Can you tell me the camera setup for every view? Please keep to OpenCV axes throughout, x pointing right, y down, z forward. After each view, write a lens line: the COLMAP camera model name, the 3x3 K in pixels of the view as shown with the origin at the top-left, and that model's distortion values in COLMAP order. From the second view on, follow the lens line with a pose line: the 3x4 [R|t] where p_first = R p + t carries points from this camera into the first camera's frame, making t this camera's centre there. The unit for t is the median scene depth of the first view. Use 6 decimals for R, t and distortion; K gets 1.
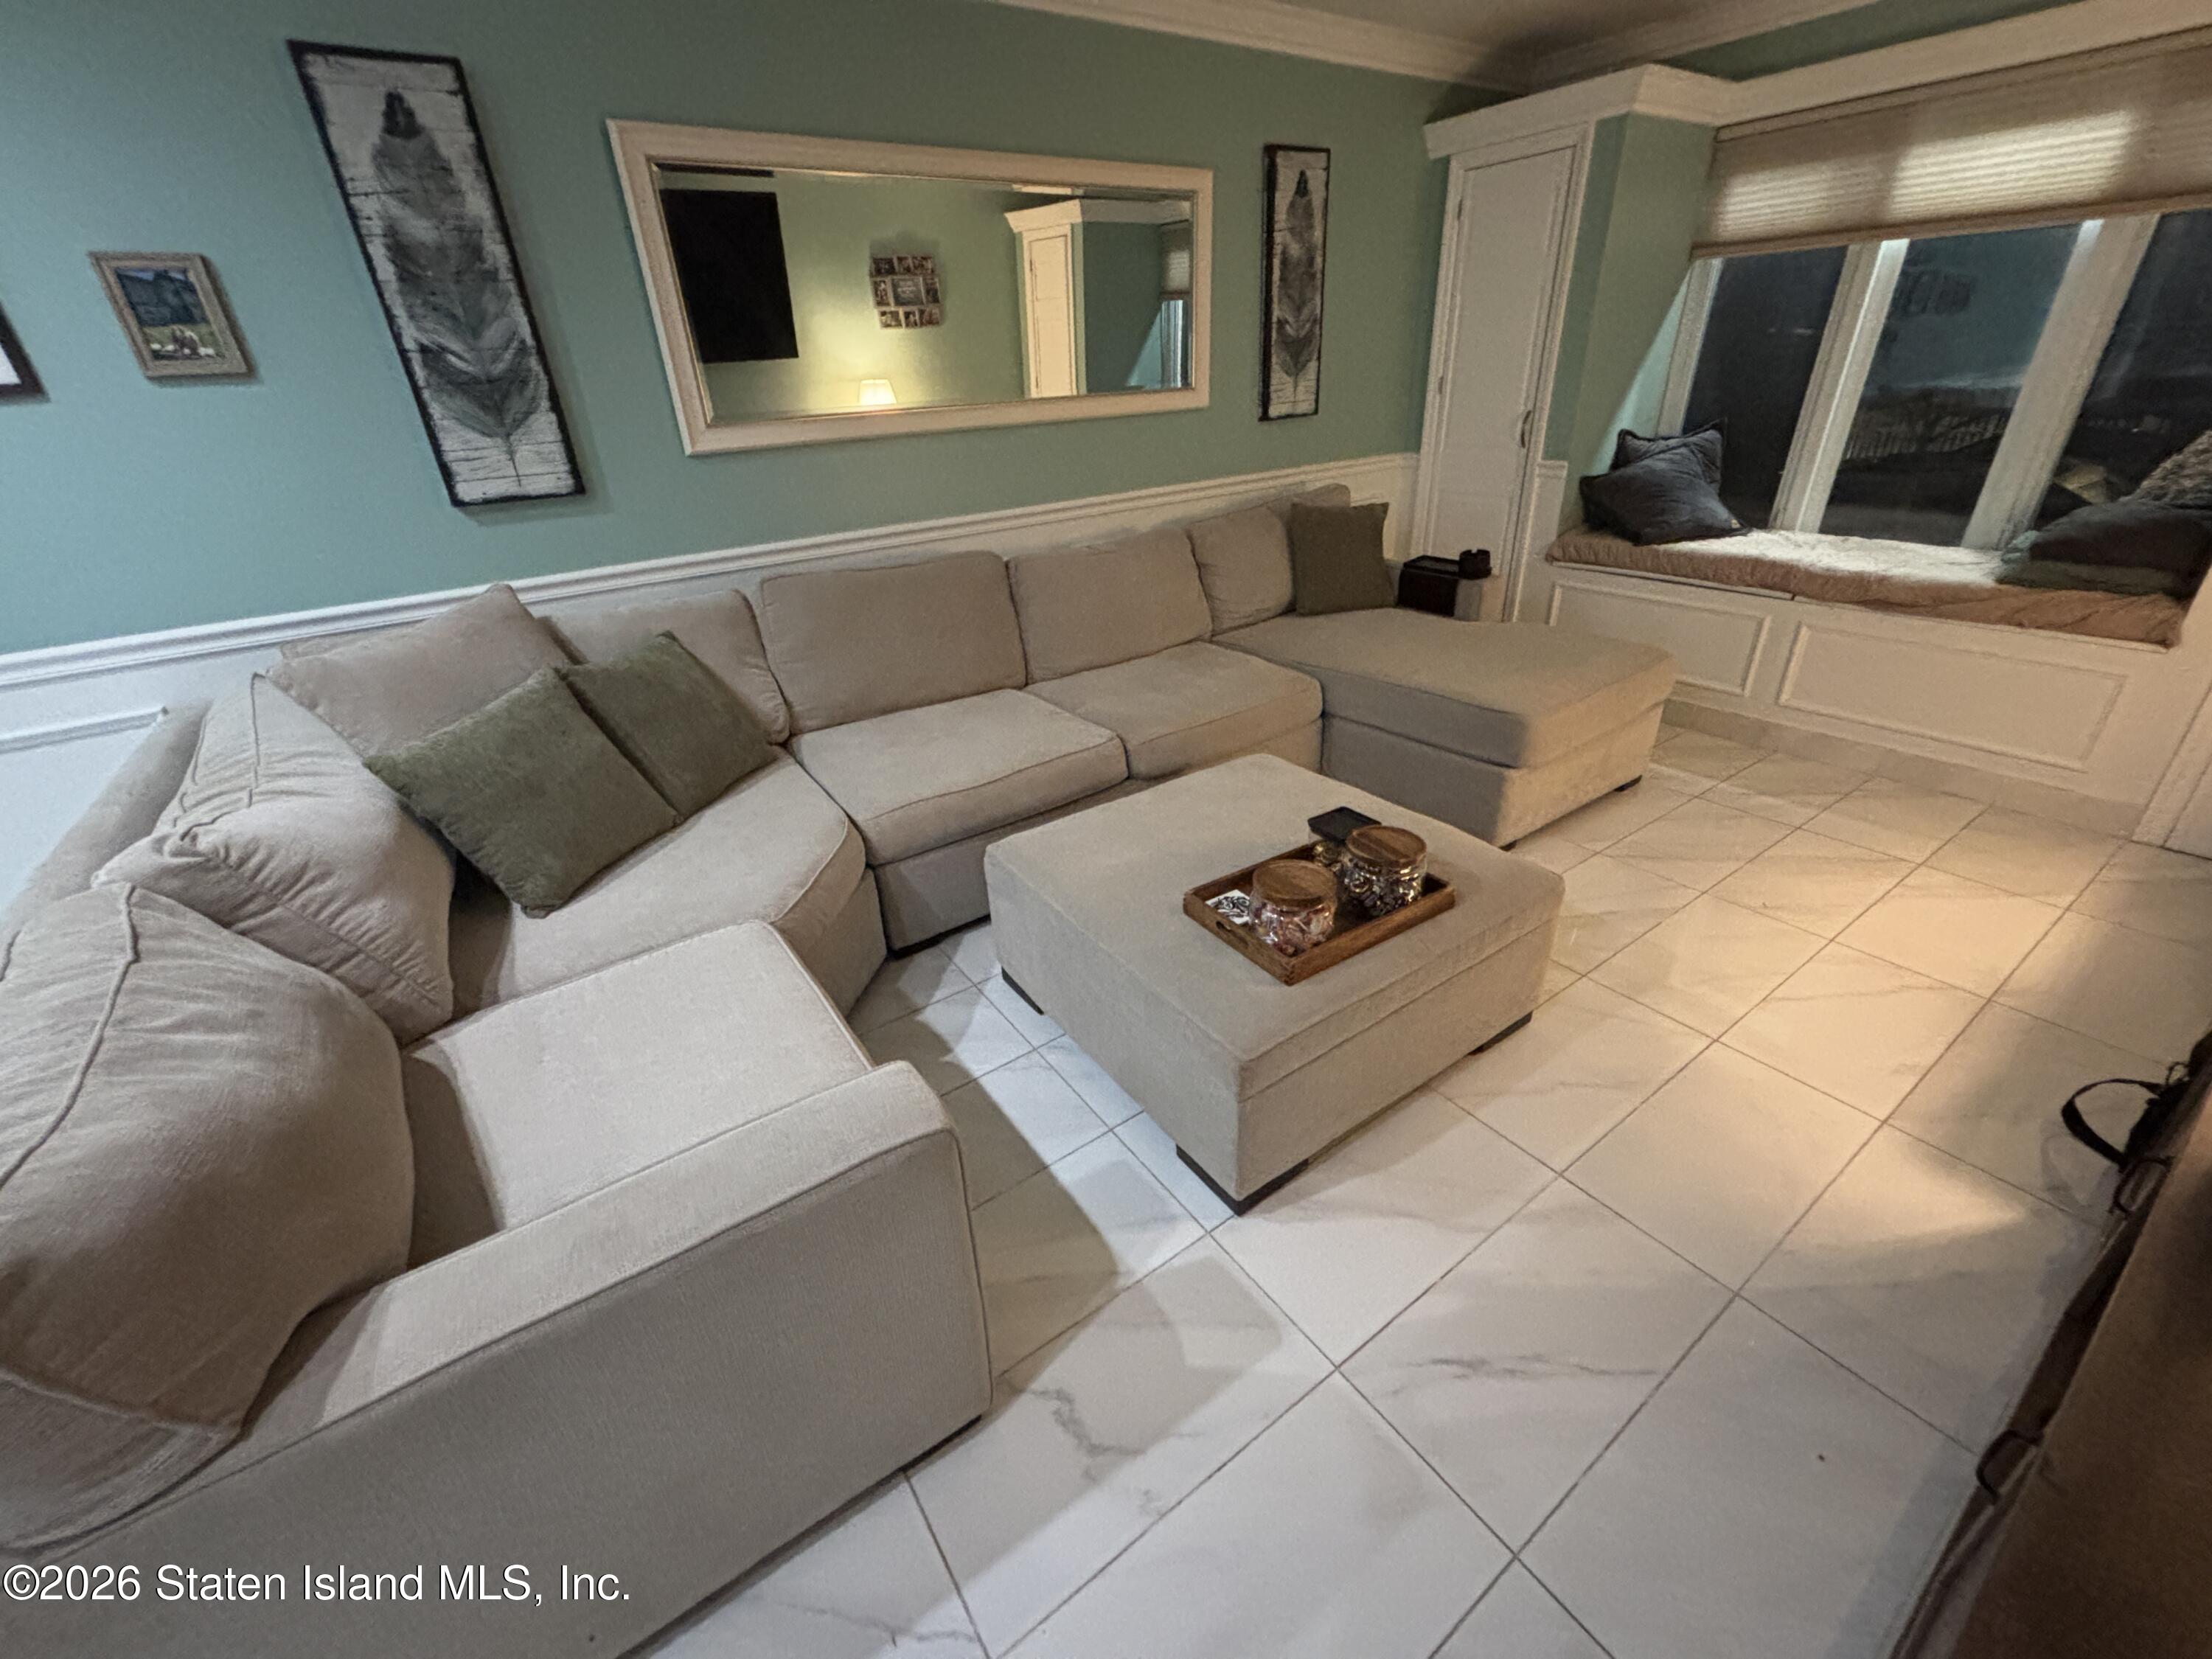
lens RADIAL K [[892.6, 0, 1103.7], [0, 892.6, 832.0], [0, 0, 1]] dist [0.002178, 0.000140]
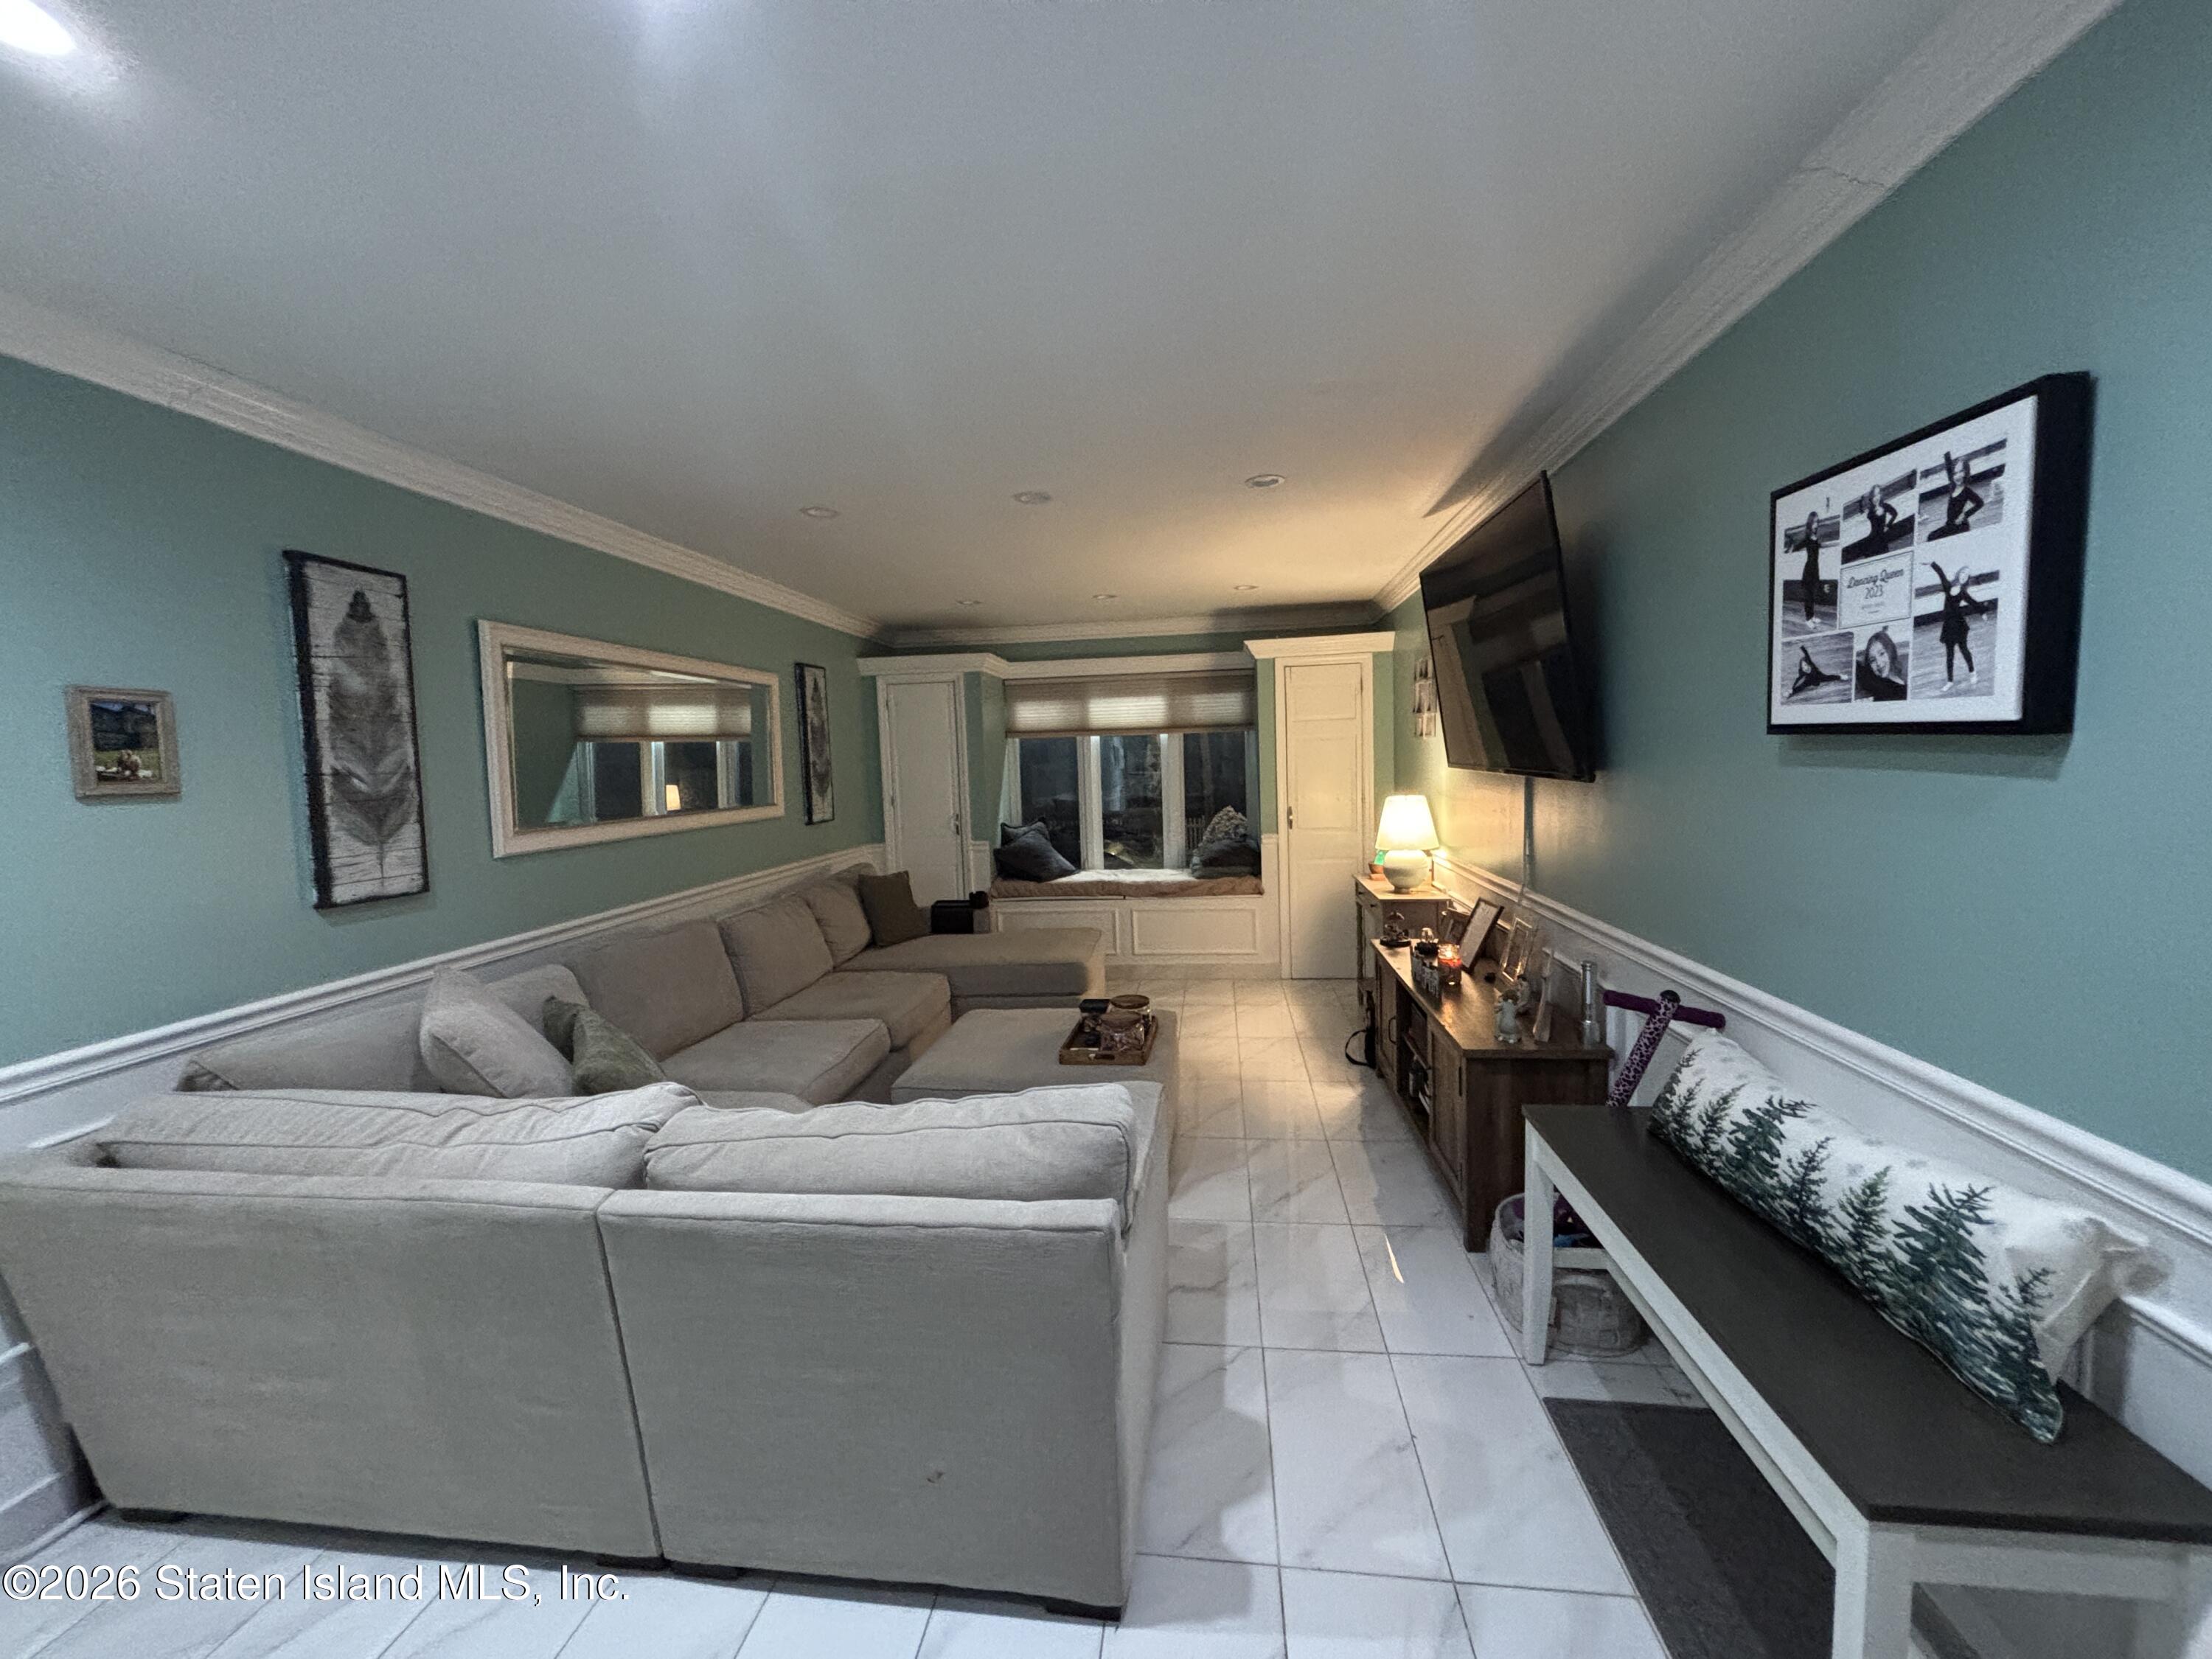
lens RADIAL K [[892.6, 0, 1110.5], [0, 892.6, 831.6], [0, 0, 1]] dist [0.002178, 0.000140]
pose [[0.663567, -0.034888, 0.747303, -0.643100], [0.348065, 0.898611, -0.267113, 0.102814], [-0.662216, 0.437357, 0.608431, -0.184128]]
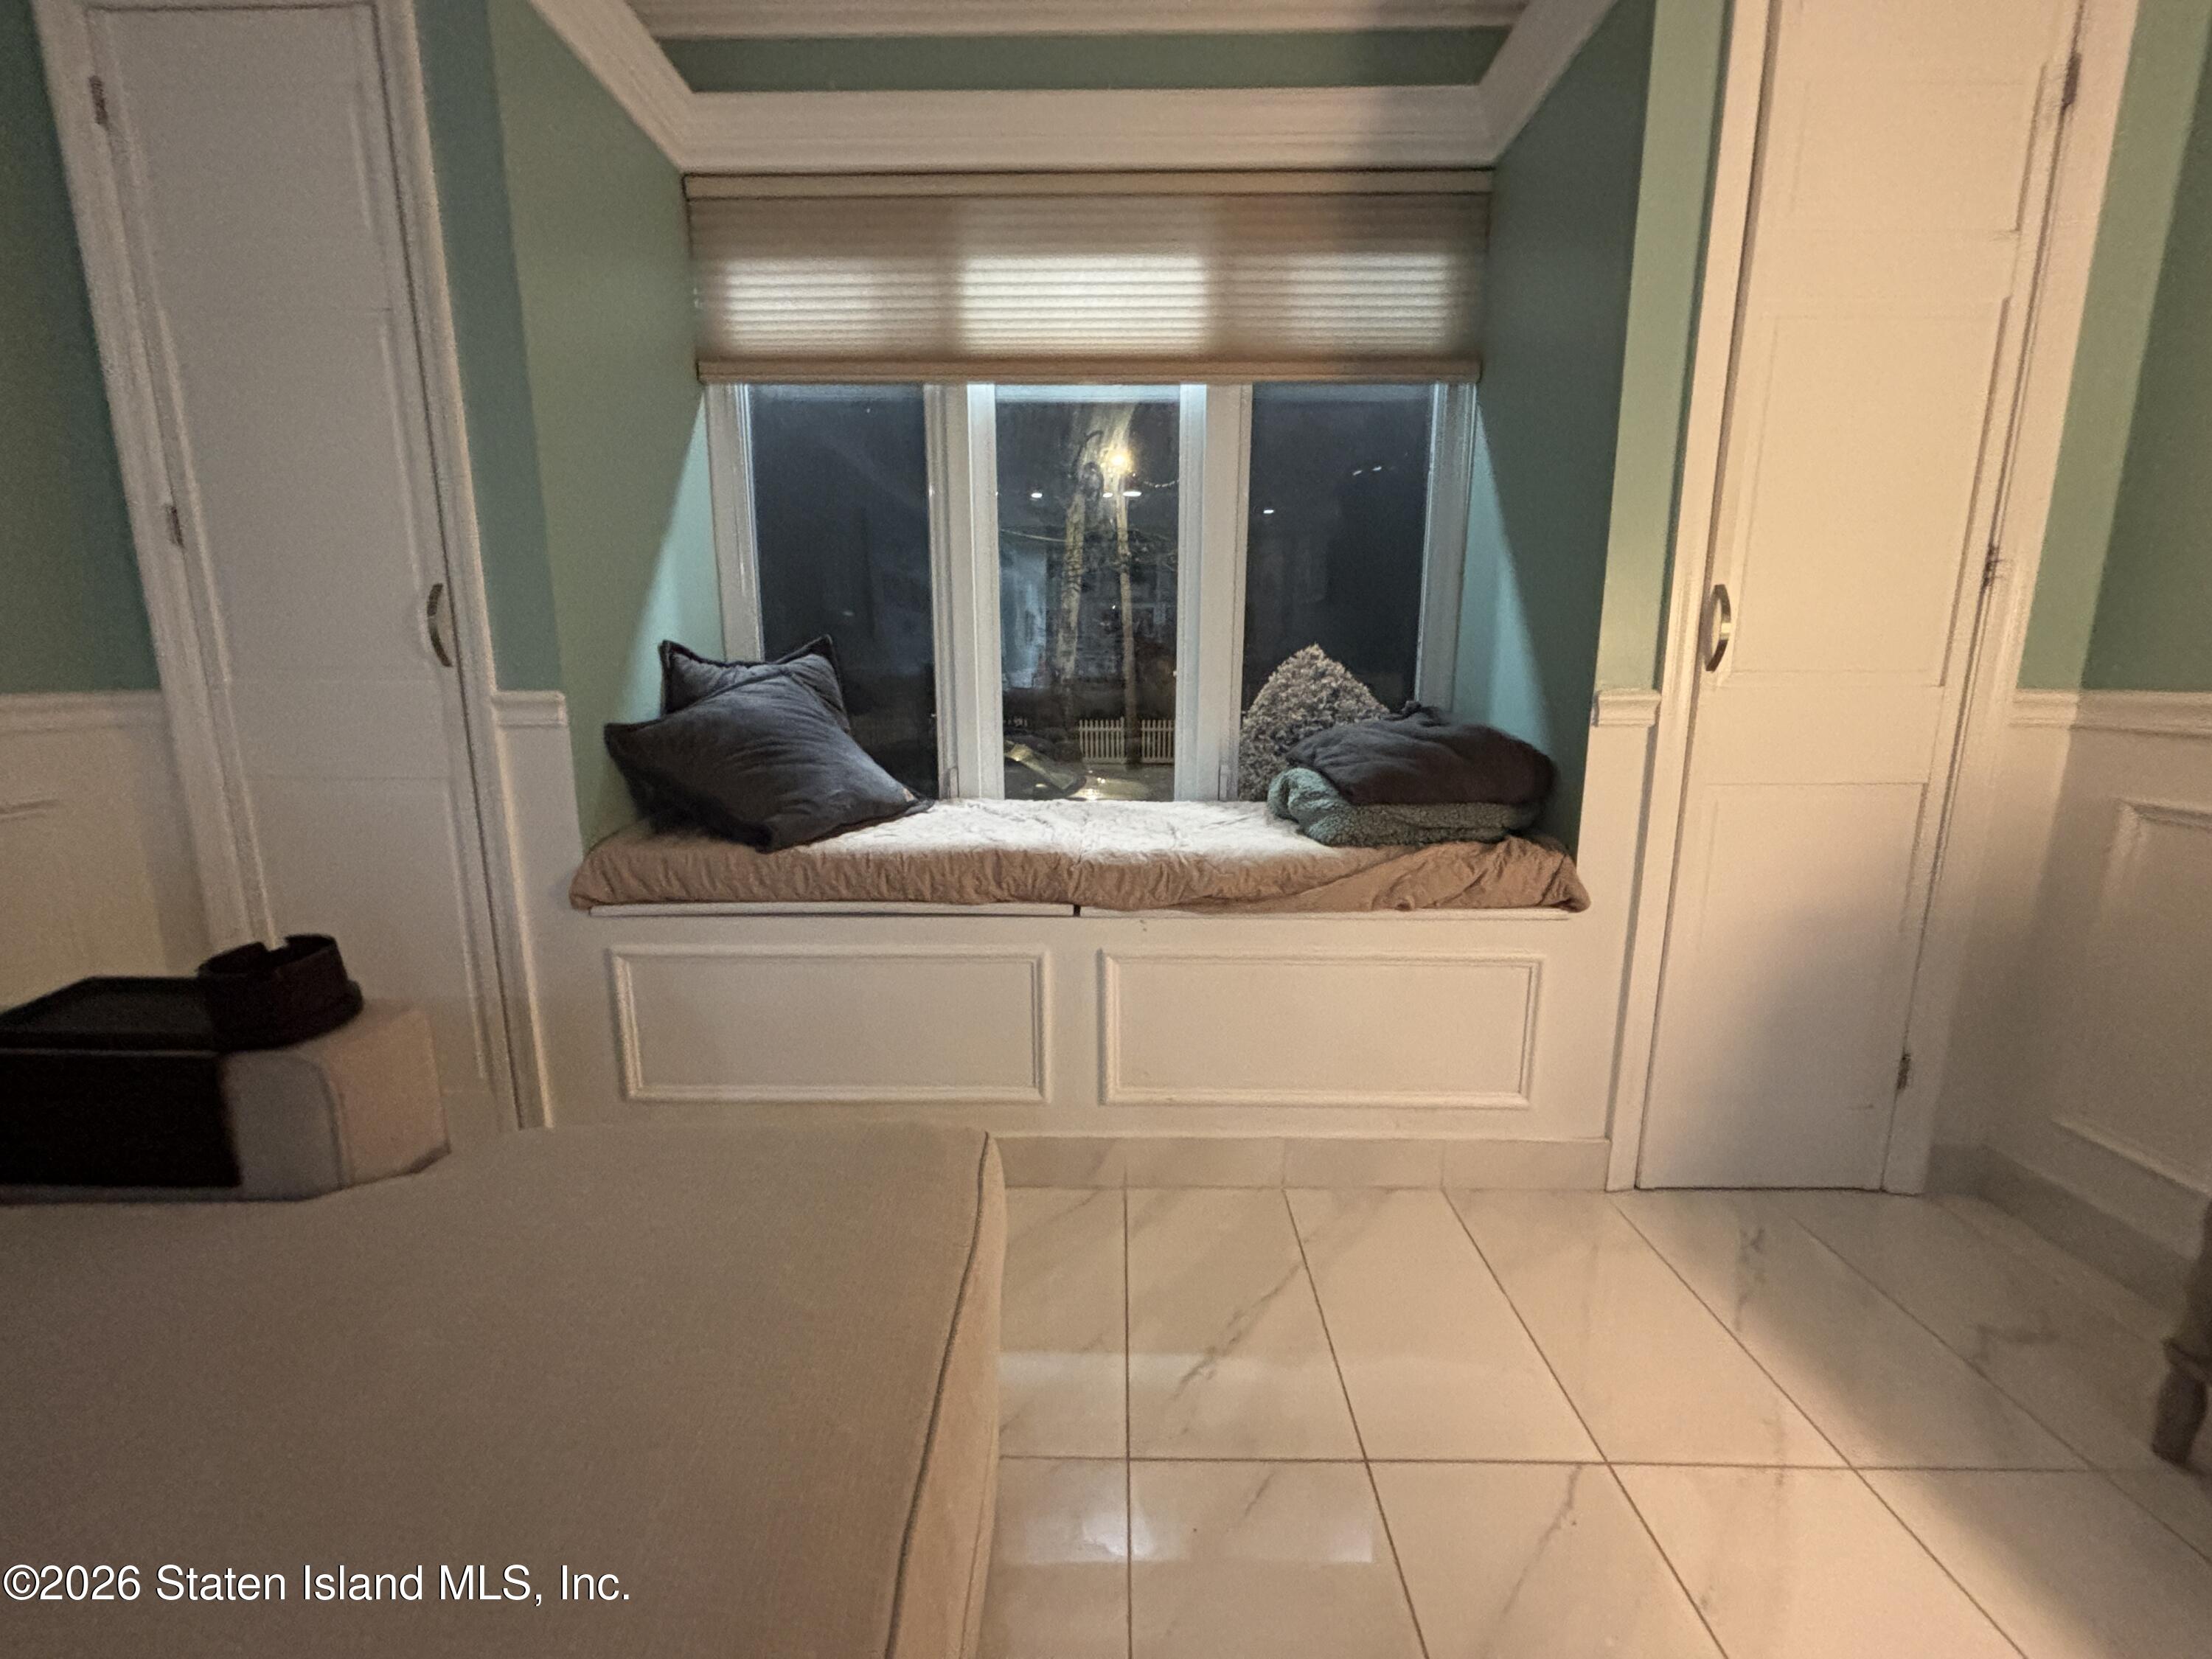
lens RADIAL K [[892.6, 0, 1097.6], [0, 892.6, 826.4], [0, 0, 1]] dist [0.002178, 0.000140]
pose [[0.589523, -0.098352, 0.801741, 0.363927], [0.351267, 0.925008, -0.144814, -0.227661], [-0.727375, 0.366996, 0.579862, 0.666872]]
